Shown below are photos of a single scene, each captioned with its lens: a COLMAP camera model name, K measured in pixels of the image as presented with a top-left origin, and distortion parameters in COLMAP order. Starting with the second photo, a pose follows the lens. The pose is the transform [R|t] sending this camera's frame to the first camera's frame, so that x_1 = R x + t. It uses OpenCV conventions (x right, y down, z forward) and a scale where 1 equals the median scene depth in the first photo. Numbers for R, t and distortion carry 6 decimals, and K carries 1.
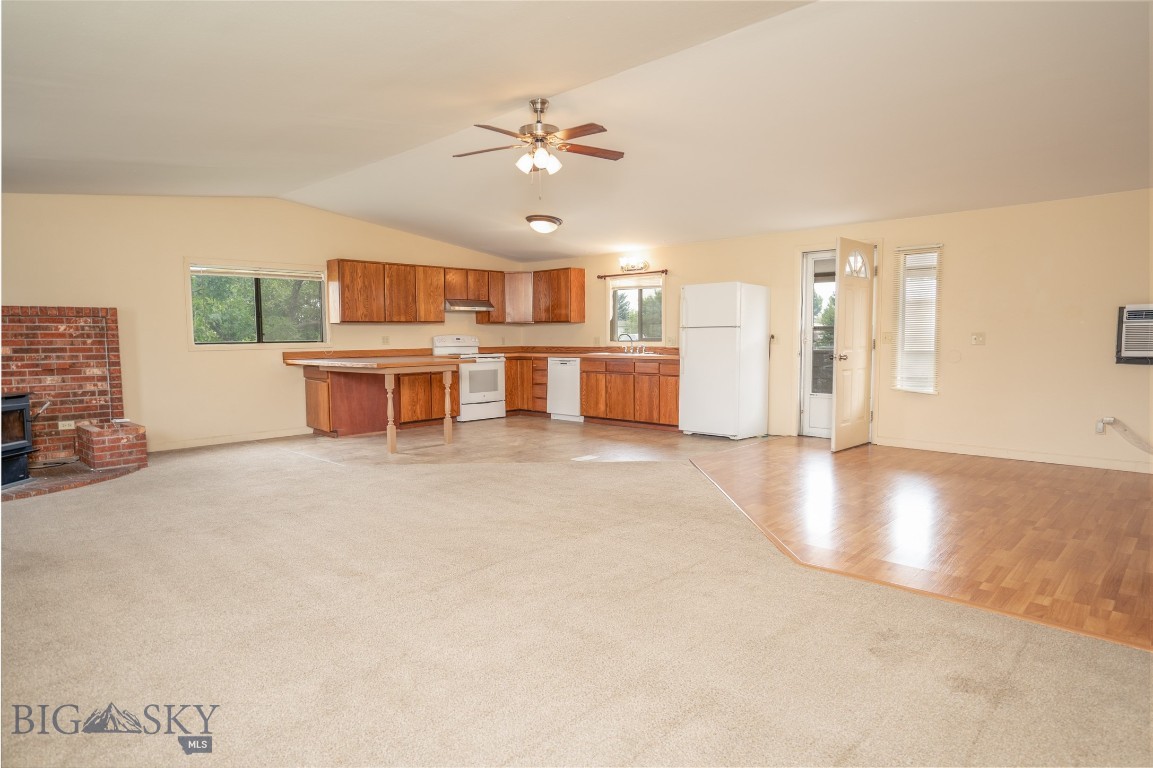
lens RADIAL K [[662.9, 0, 576.5], [0, 662.9, 384.0], [0, 0, 1]] dist [-0.038165, -0.000095]
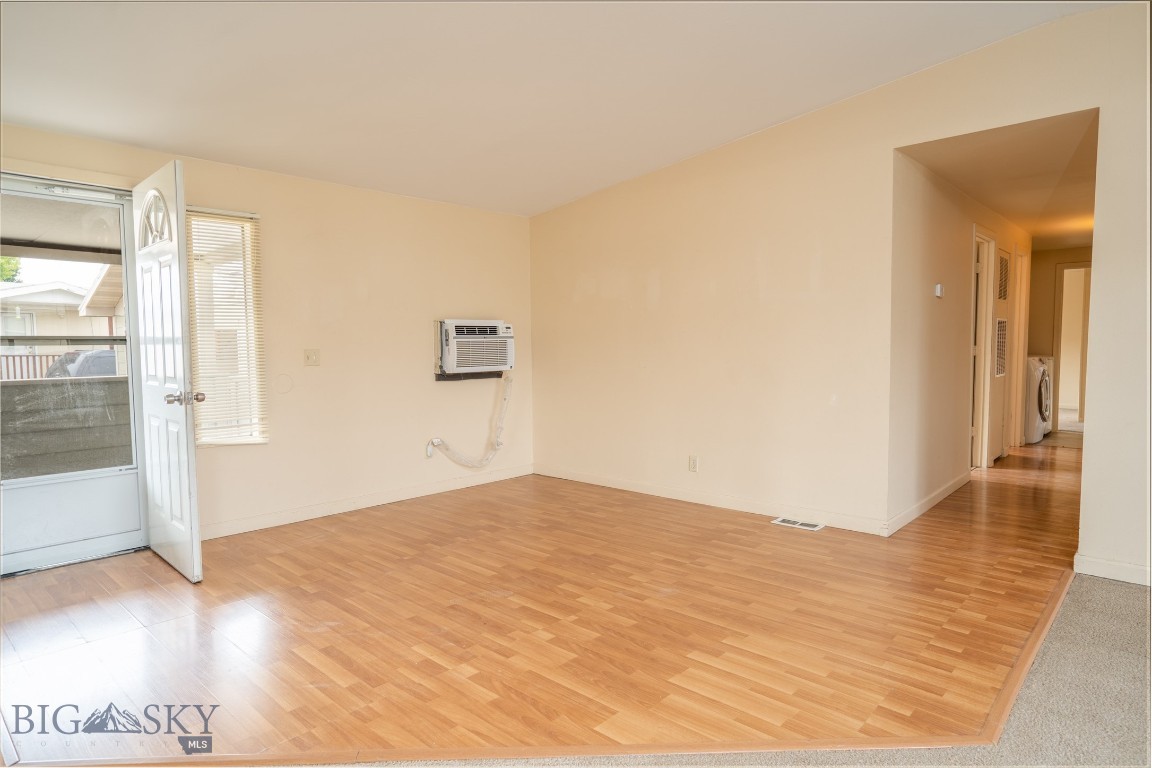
lens RADIAL K [[658.4, 0, 576.0], [0, 658.4, 384.0], [0, 0, 1]] dist [-0.002246, -0.000544]
pose [[-0.007712, -0.053431, 0.998542, -0.089361], [0.079263, 0.995397, 0.053874, -0.040705], [-0.996824, 0.079563, -0.003442, 0.511366]]
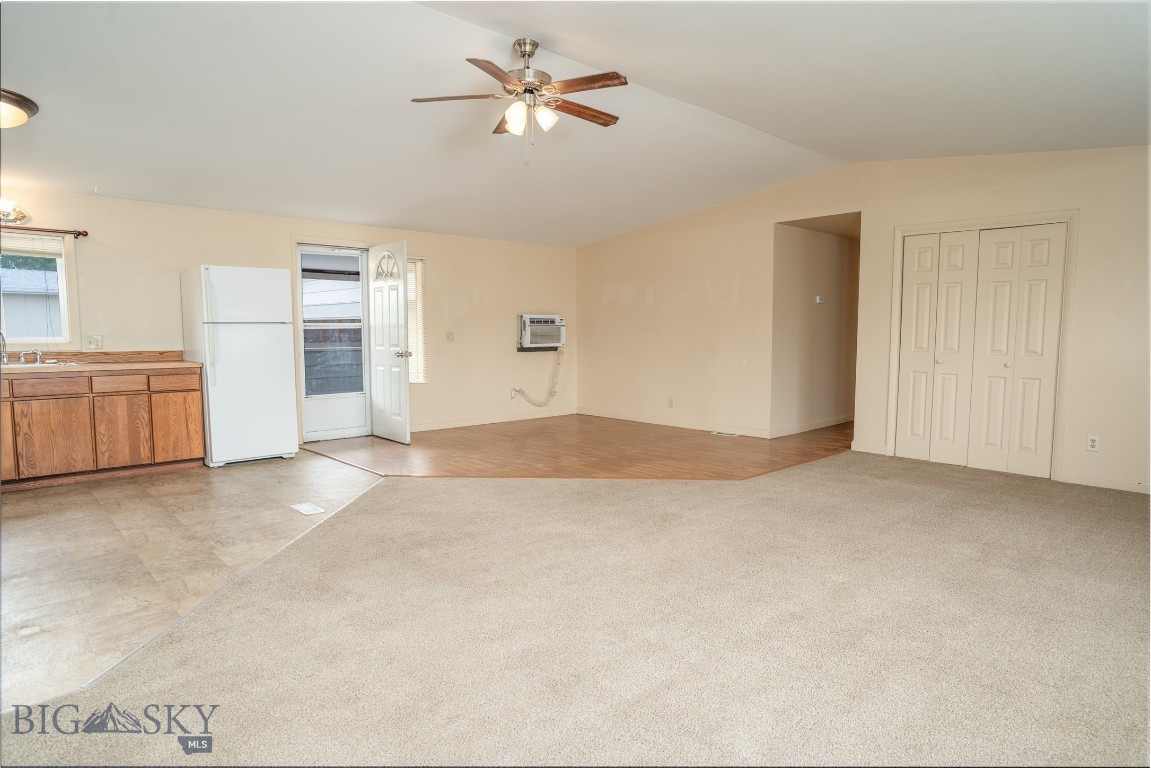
lens RADIAL K [[633.7, 0, 575.5], [0, 633.7, 384.0], [0, 0, 1]] dist [0.000987, 0.000129]
pose [[0.081959, -0.075483, 0.993773, -0.441337], [0.070711, 0.995055, 0.069748, -0.033242], [-0.994124, 0.064554, 0.086892, 0.469206]]
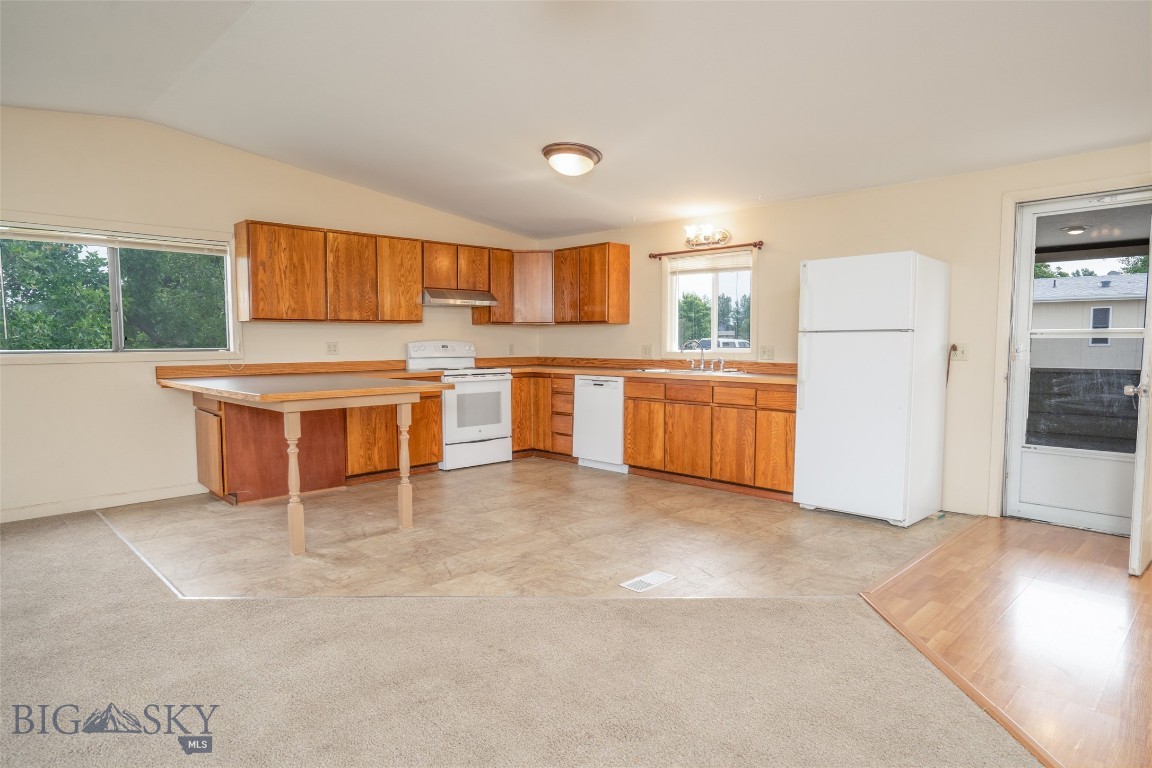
lens RADIAL K [[662.3, 0, 576.0], [0, 662.3, 384.0], [0, 0, 1]] dist [-0.038165, -0.000095]
pose [[0.999392, 0.008458, -0.033826, -0.020138], [-0.008718, 0.999934, -0.007525, -0.027454], [0.033760, 0.007815, 0.999399, 0.347586]]
